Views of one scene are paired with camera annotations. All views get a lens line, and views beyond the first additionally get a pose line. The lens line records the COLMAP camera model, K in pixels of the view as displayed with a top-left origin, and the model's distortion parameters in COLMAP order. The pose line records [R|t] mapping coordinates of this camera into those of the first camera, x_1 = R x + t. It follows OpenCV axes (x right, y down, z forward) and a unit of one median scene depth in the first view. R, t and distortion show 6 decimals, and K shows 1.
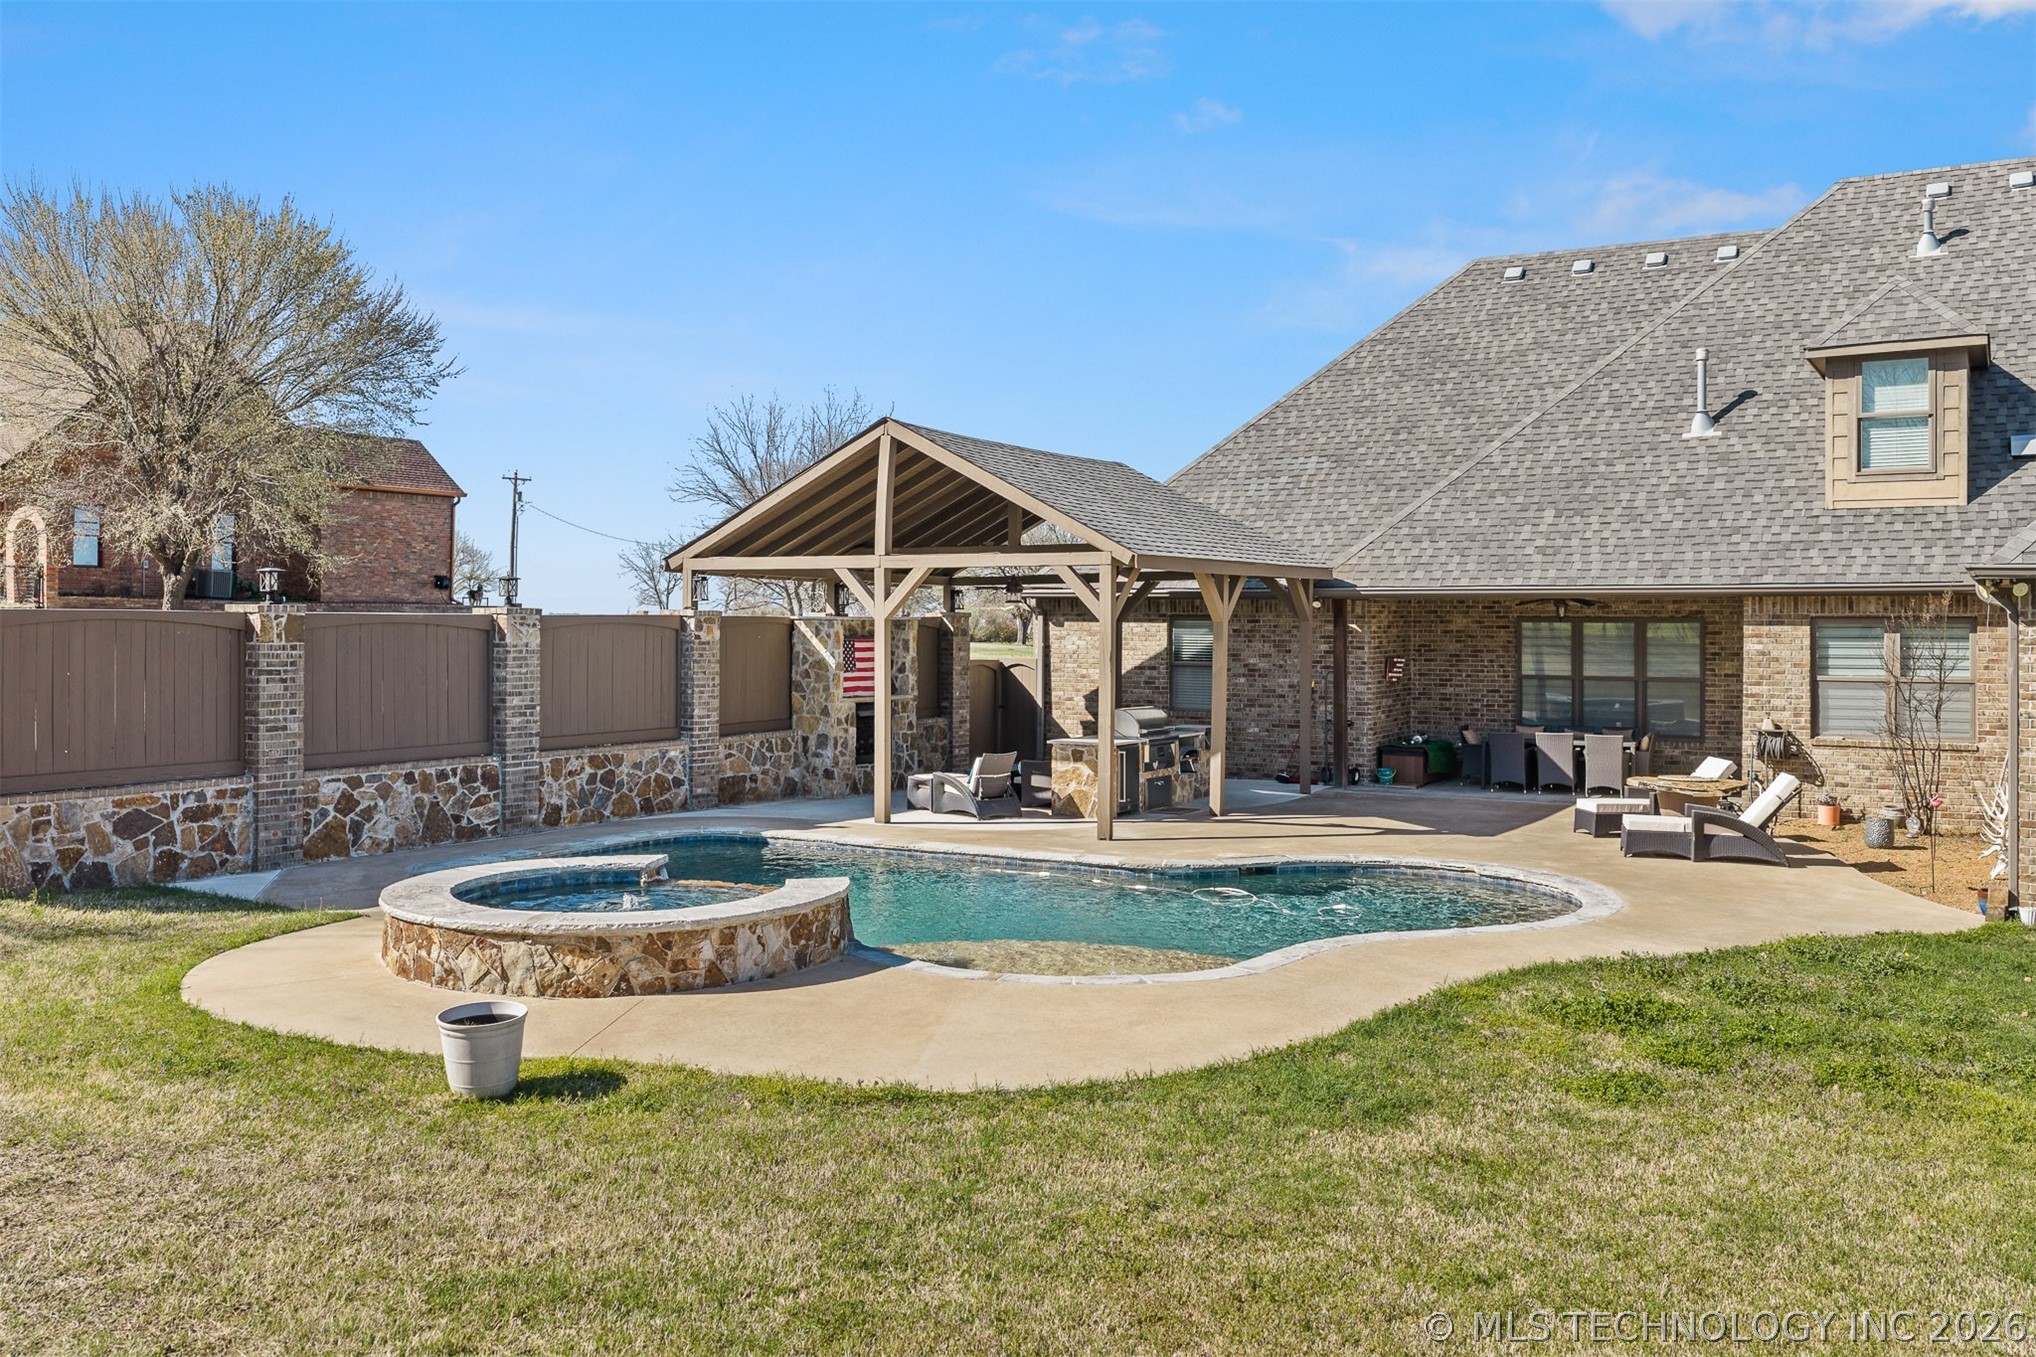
lens RADIAL K [[1688.9, 0, 1023.2], [0, 1688.9, 682.2], [0, 0, 1]] dist [0.038573, -0.096709]
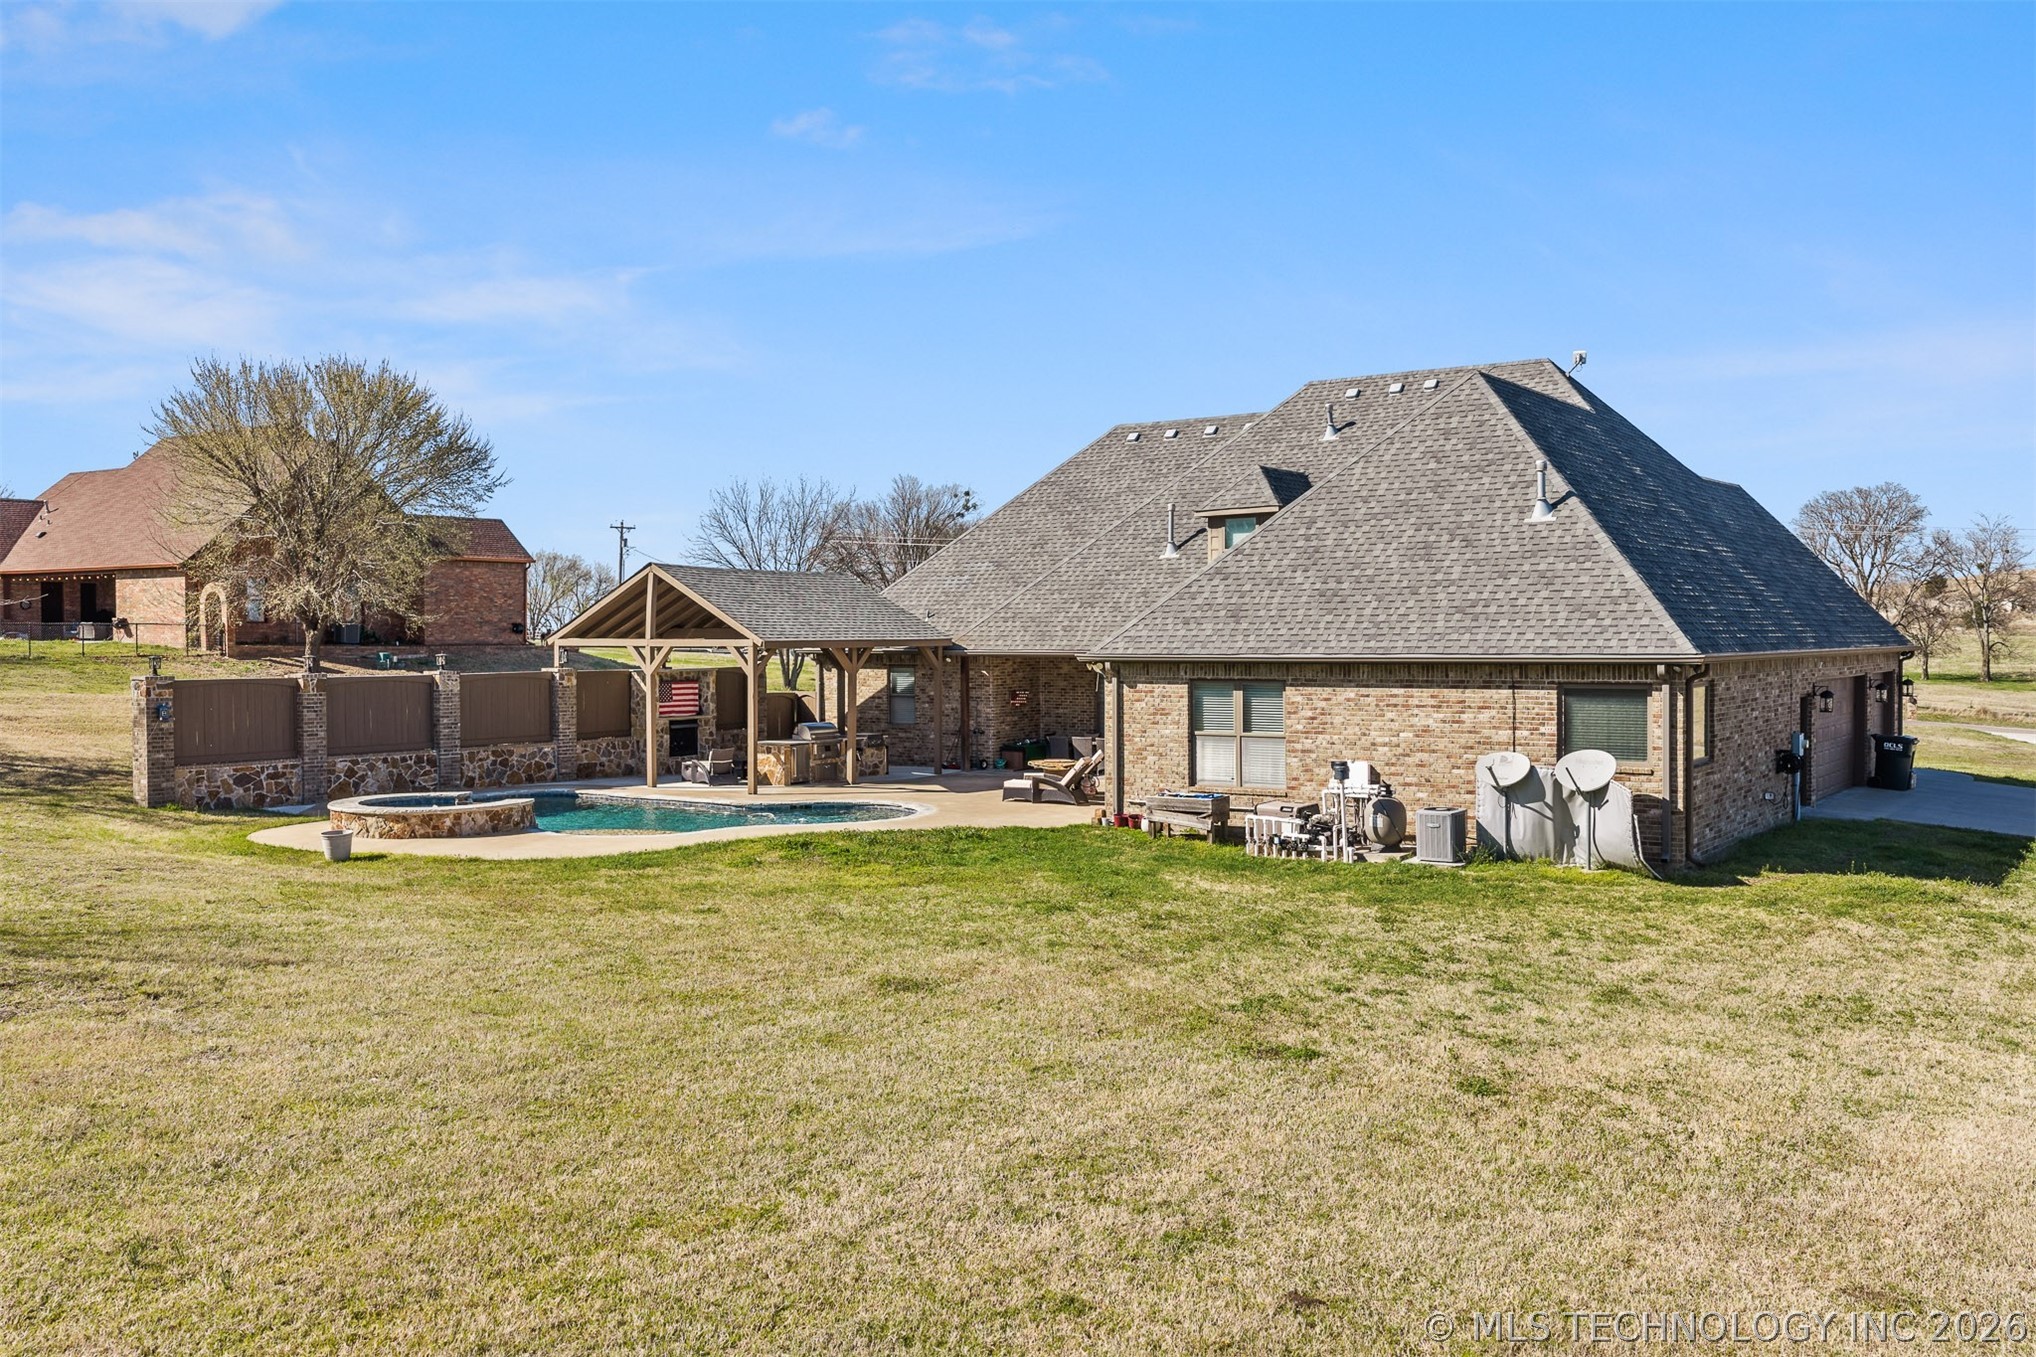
lens RADIAL K [[1644.7, 0, 1028.0], [0, 1644.7, 755.4], [0, 0, 1]] dist [0.041518, -0.147643]
pose [[0.996388, -0.001221, -0.084906, 0.439118], [0.004277, 0.999349, 0.035823, -0.011484], [0.084807, -0.036057, 0.995745, -0.676444]]
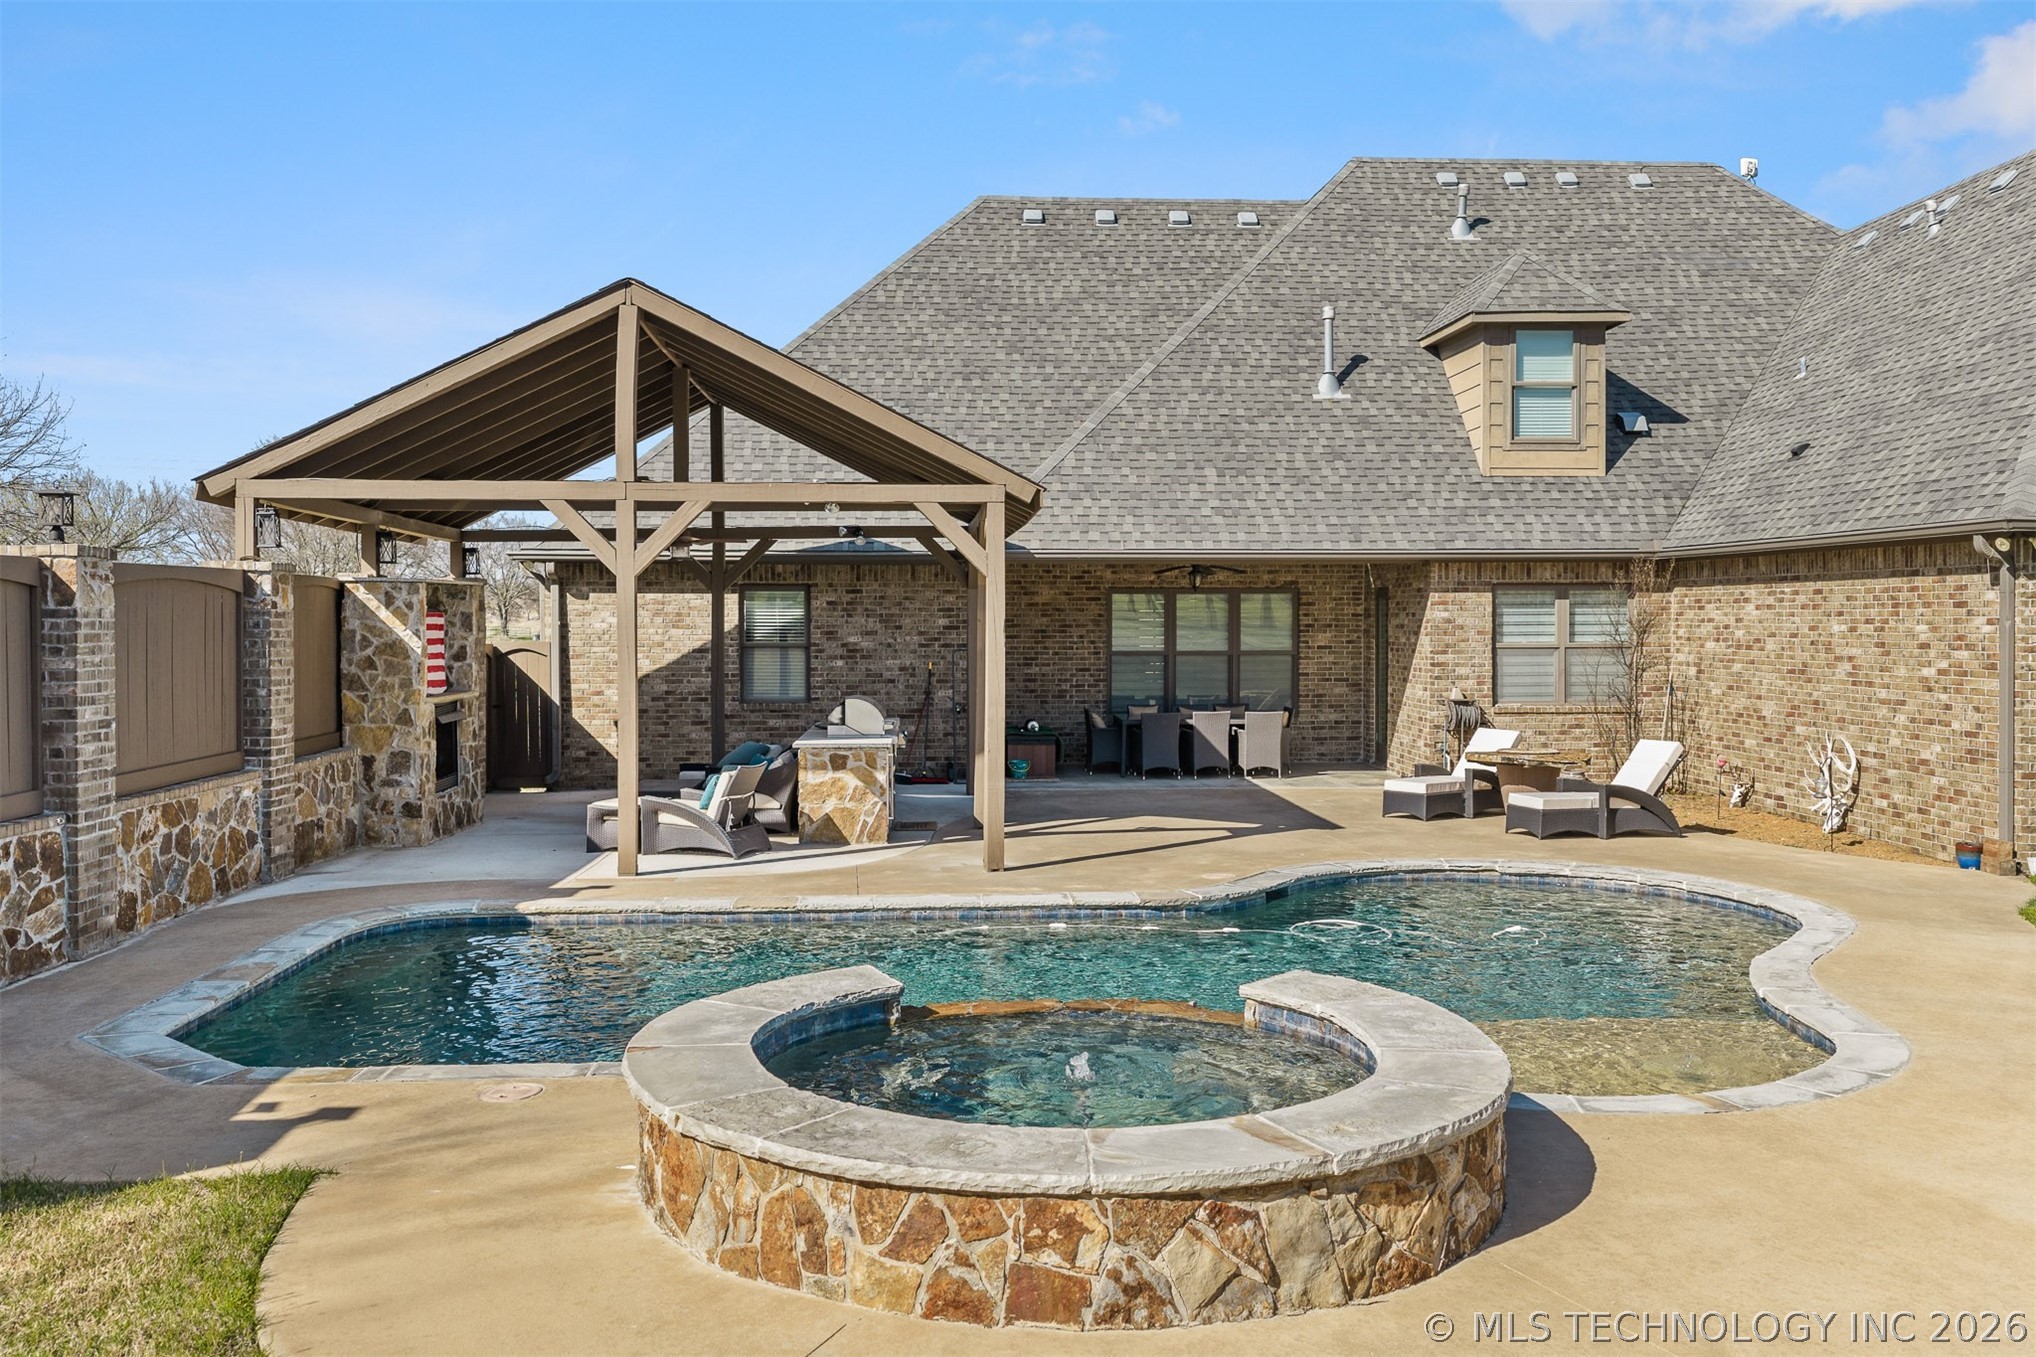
lens RADIAL K [[1688.9, 0, 1023.2], [0, 1688.9, 682.2], [0, 0, 1]] dist [0.038573, -0.096709]
pose [[0.834817, -0.026097, 0.549909, -0.304852], [0.024210, 0.999650, 0.010687, 0.001847], [-0.549996, 0.004392, 0.835156, 0.320882]]
